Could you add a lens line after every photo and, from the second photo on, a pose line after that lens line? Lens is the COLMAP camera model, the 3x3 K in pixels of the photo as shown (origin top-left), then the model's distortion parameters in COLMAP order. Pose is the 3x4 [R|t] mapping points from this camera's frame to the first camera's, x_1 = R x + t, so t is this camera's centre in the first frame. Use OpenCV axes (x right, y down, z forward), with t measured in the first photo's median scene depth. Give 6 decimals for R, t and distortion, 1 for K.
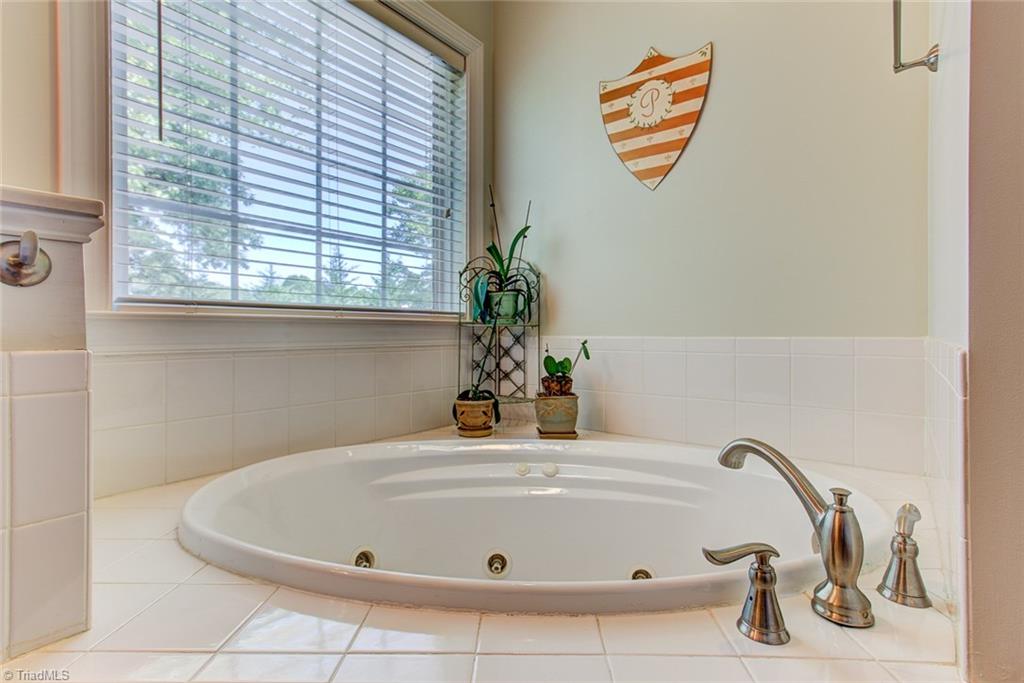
lens RADIAL K [[501.0, 0, 512.5], [0, 501.0, 331.0], [0, 0, 1]] dist [0.015321, 0.000439]
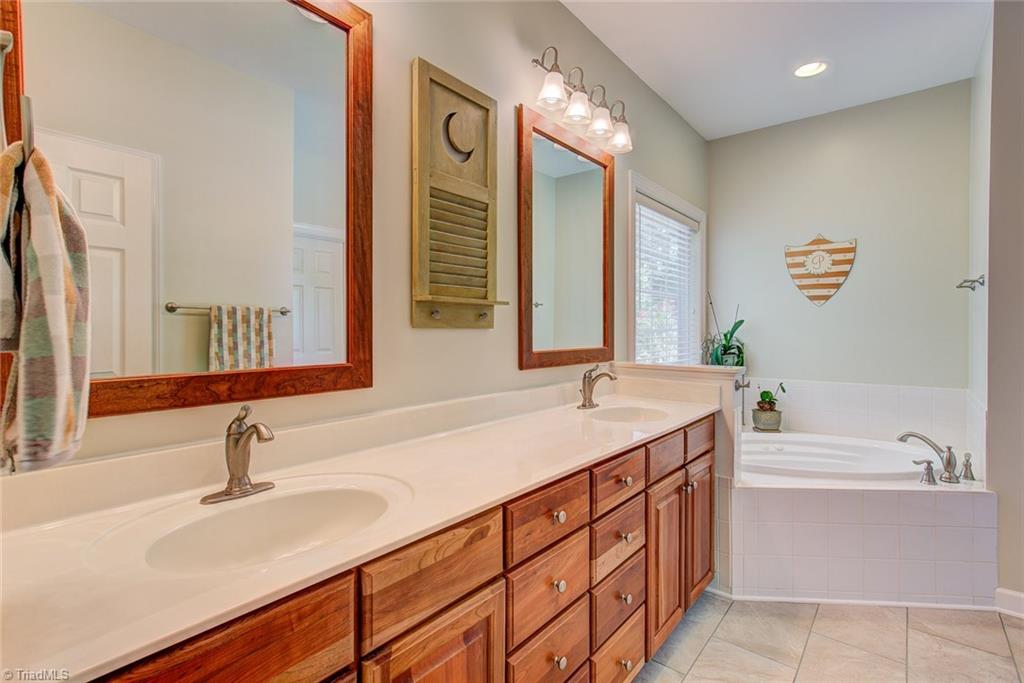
lens RADIAL K [[488.6, 0, 511.3], [0, 488.6, 337.3], [0, 0, 1]] dist [0.020361, 0.000487]
pose [[0.999630, 0.002842, -0.027049, -0.892525], [-0.002559, 0.999942, 0.010472, -0.183068], [0.027077, -0.010399, 0.999579, -0.980122]]
